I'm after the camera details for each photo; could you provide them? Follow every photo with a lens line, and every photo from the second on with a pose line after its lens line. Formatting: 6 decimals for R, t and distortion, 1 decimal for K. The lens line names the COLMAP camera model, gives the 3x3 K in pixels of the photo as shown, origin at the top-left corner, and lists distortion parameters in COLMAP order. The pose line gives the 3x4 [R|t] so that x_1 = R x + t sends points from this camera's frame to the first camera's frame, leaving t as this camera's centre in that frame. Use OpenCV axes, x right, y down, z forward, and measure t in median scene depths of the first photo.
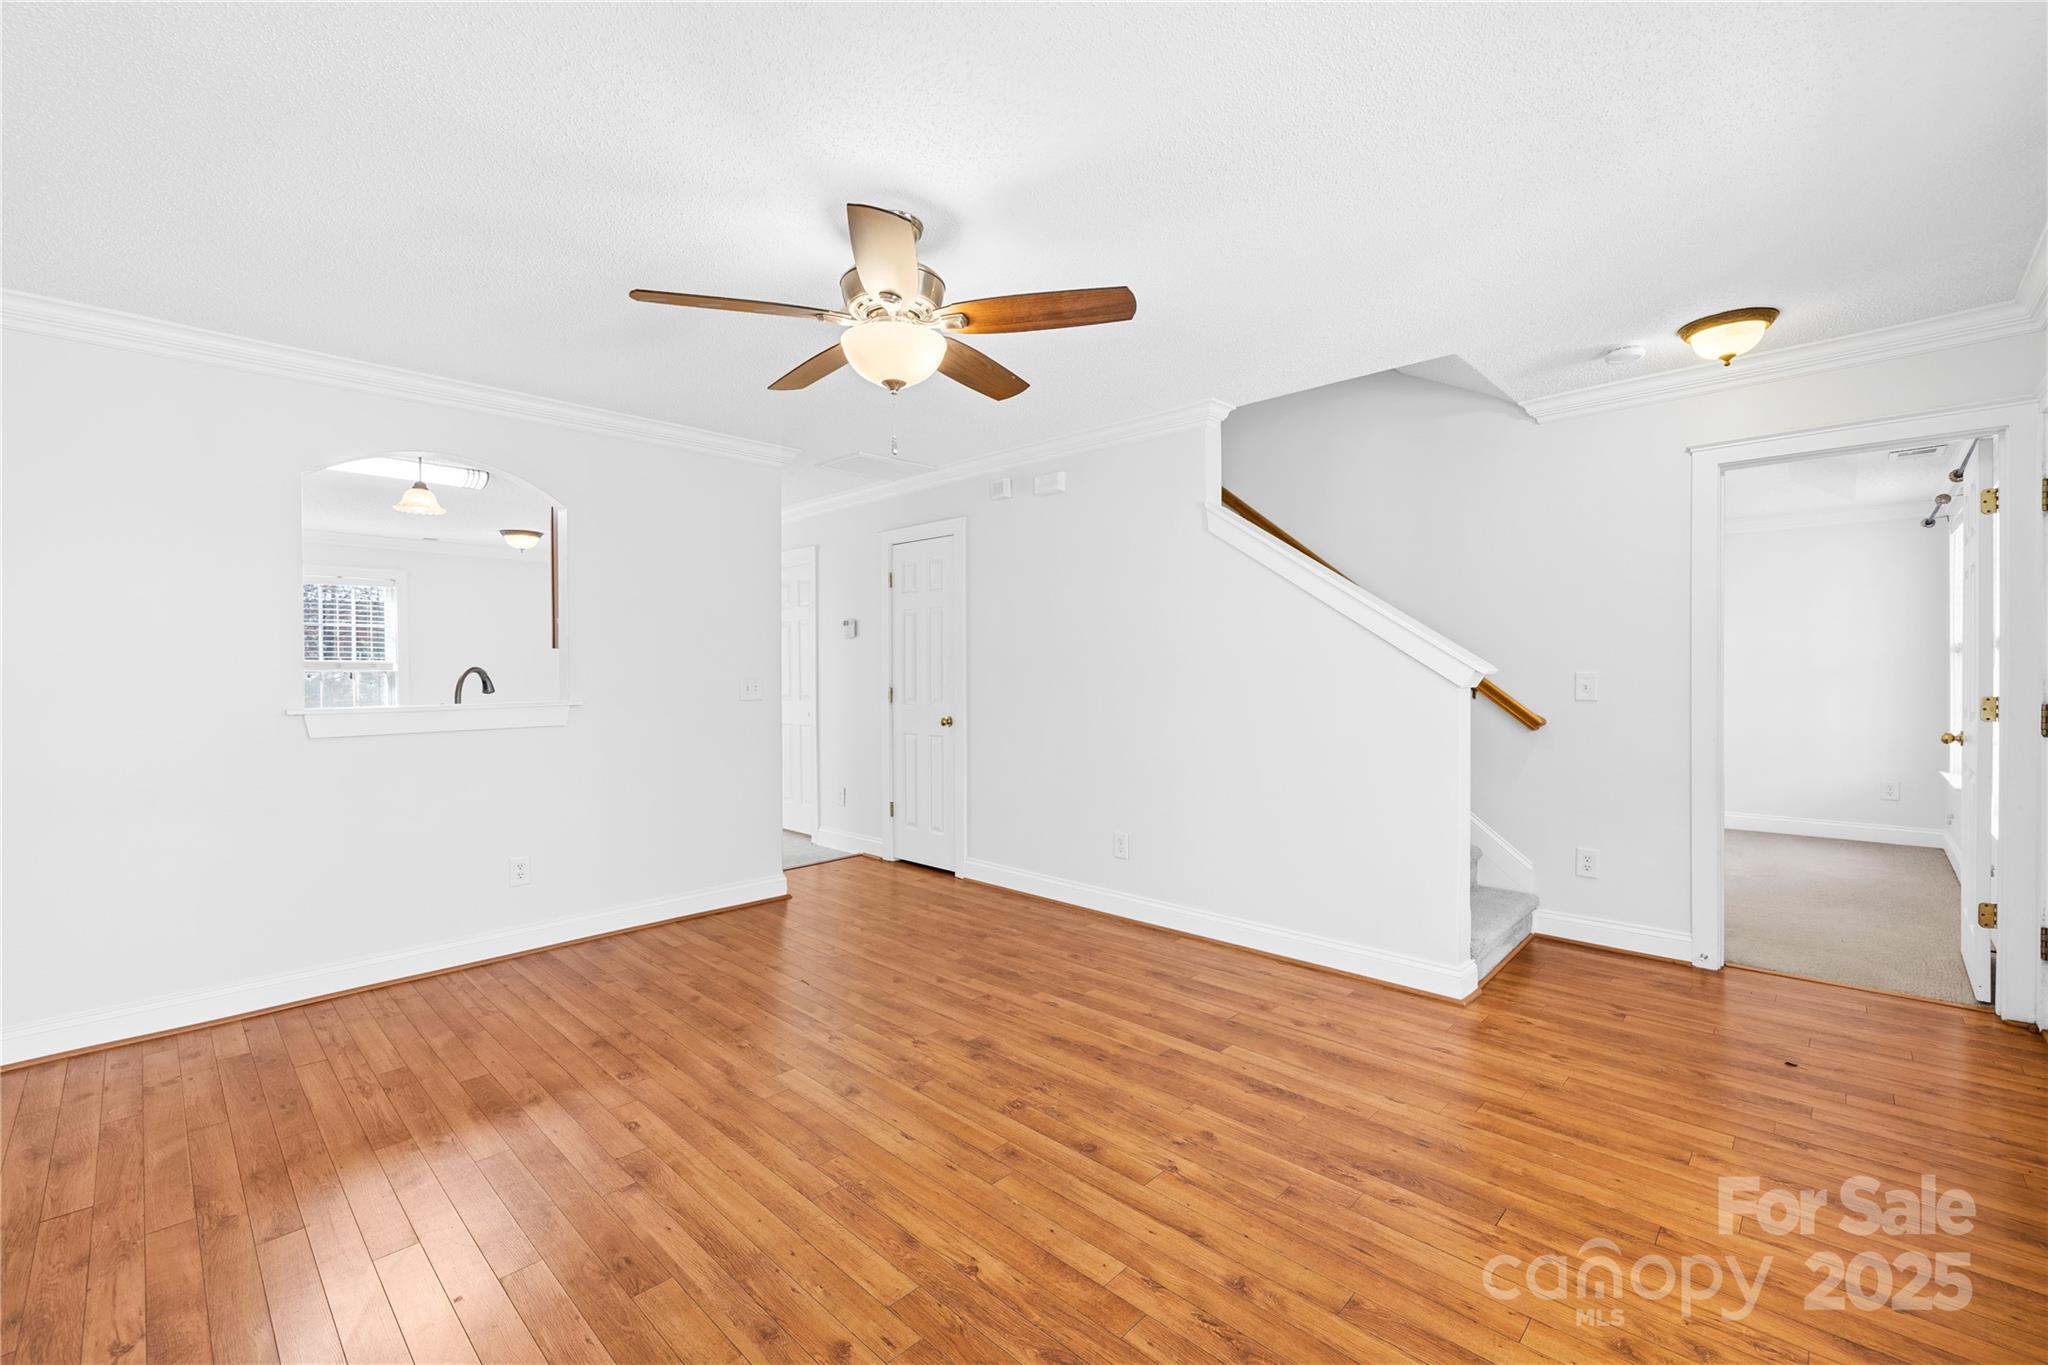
lens RADIAL K [[866.8, 0, 1011.5], [0, 866.8, 671.7], [0, 0, 1]] dist [-0.001797, -0.000195]
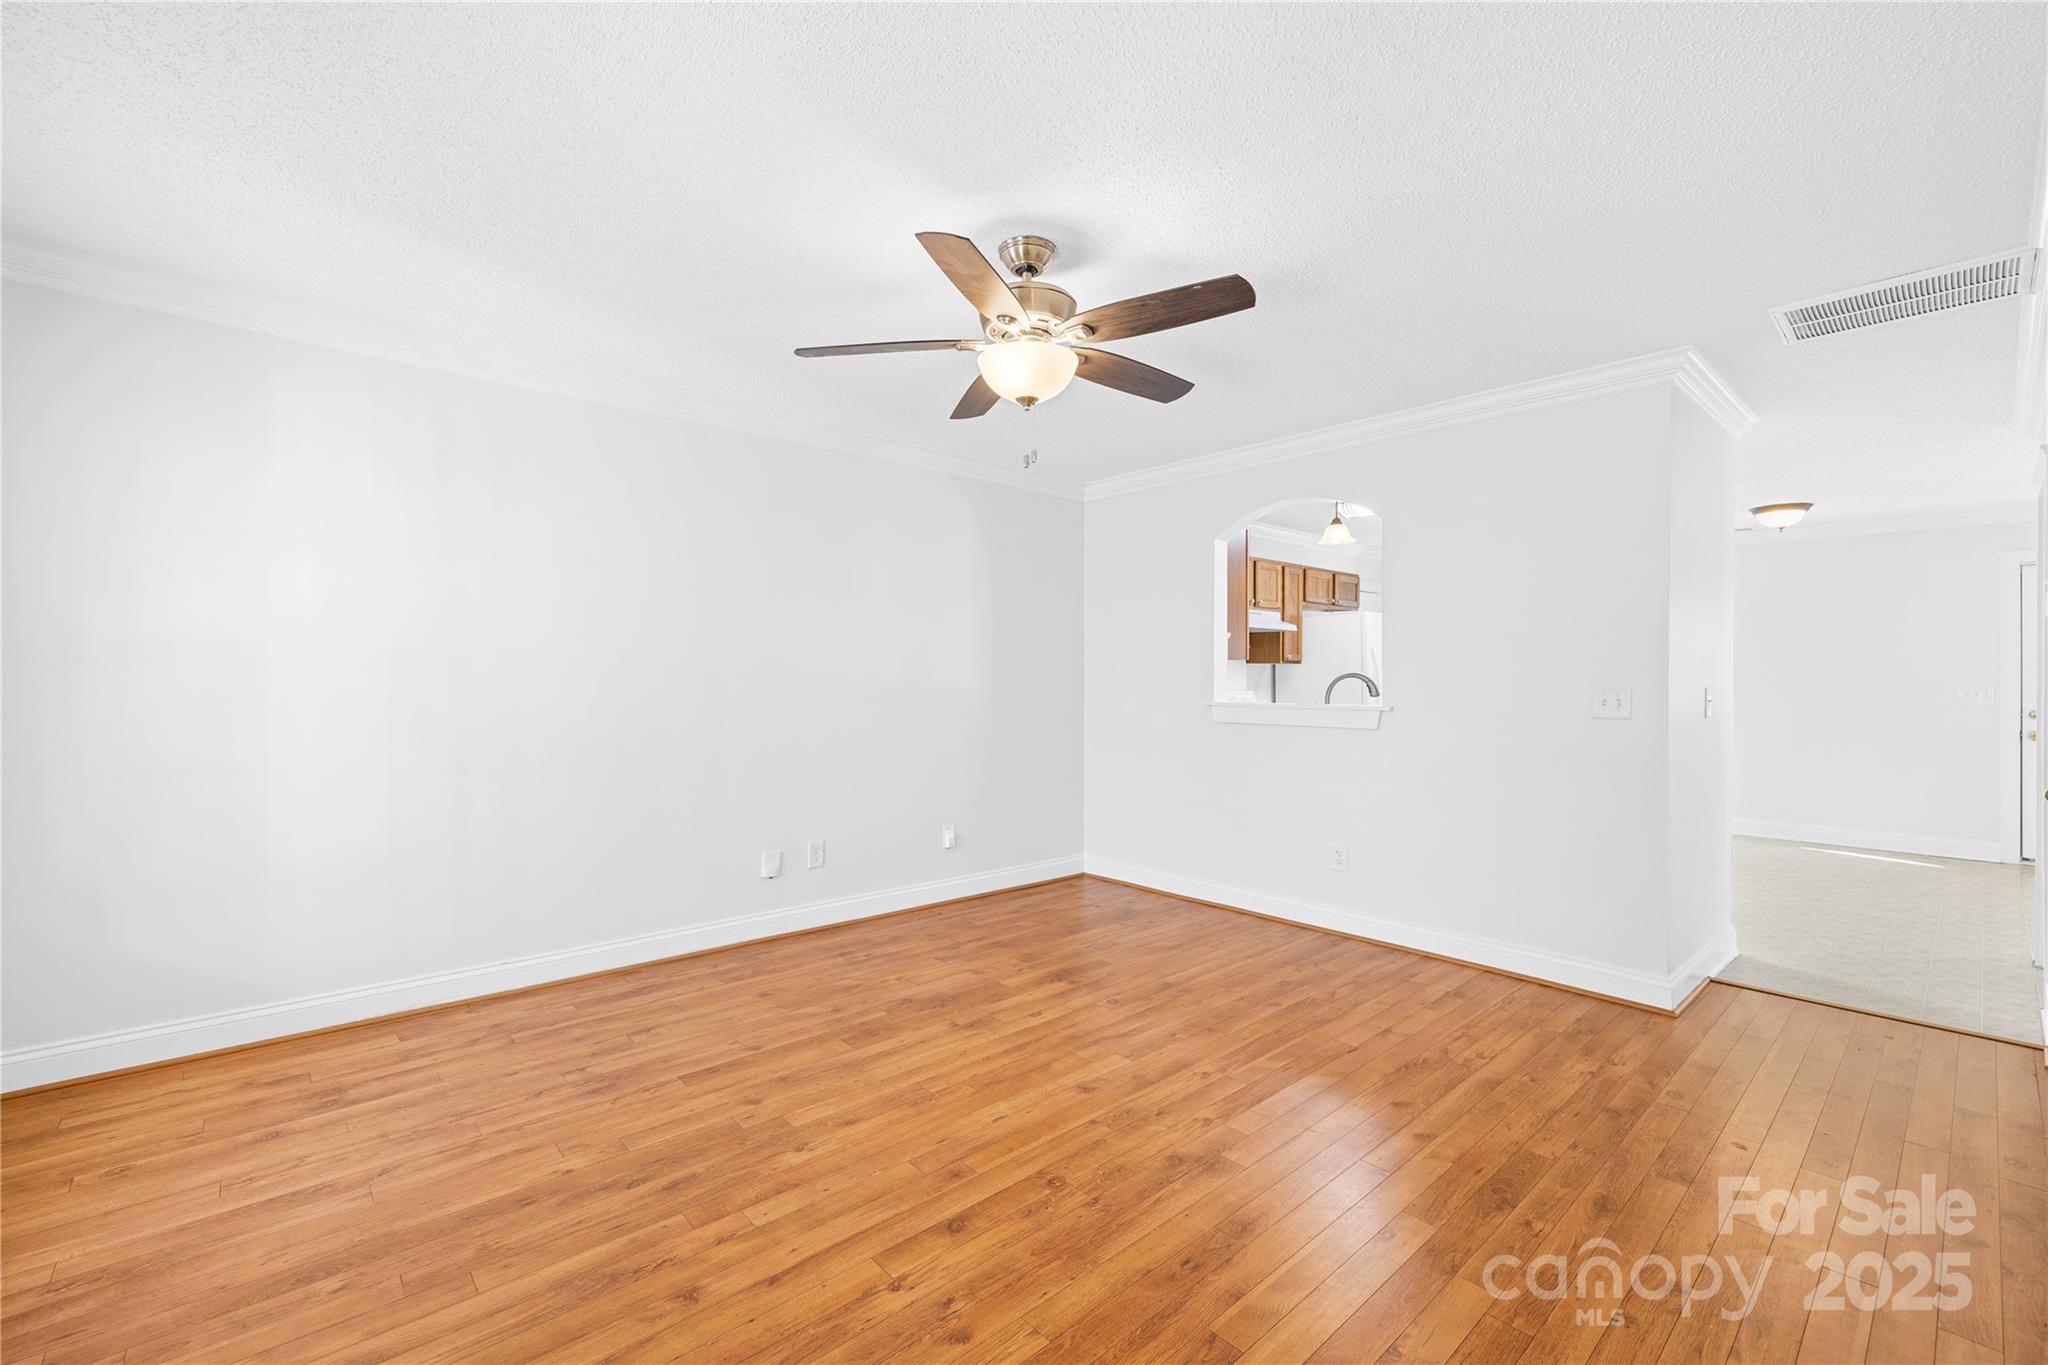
lens RADIAL K [[866.8, 0, 1011.5], [0, 866.8, 671.7], [0, 0, 1]] dist [-0.001797, -0.000195]
pose [[-0.081419, -0.000654, -0.996680, 0.839899], [-0.007096, 0.999975, -0.000077, -0.006057], [0.996655, 0.007066, -0.081422, 0.992504]]
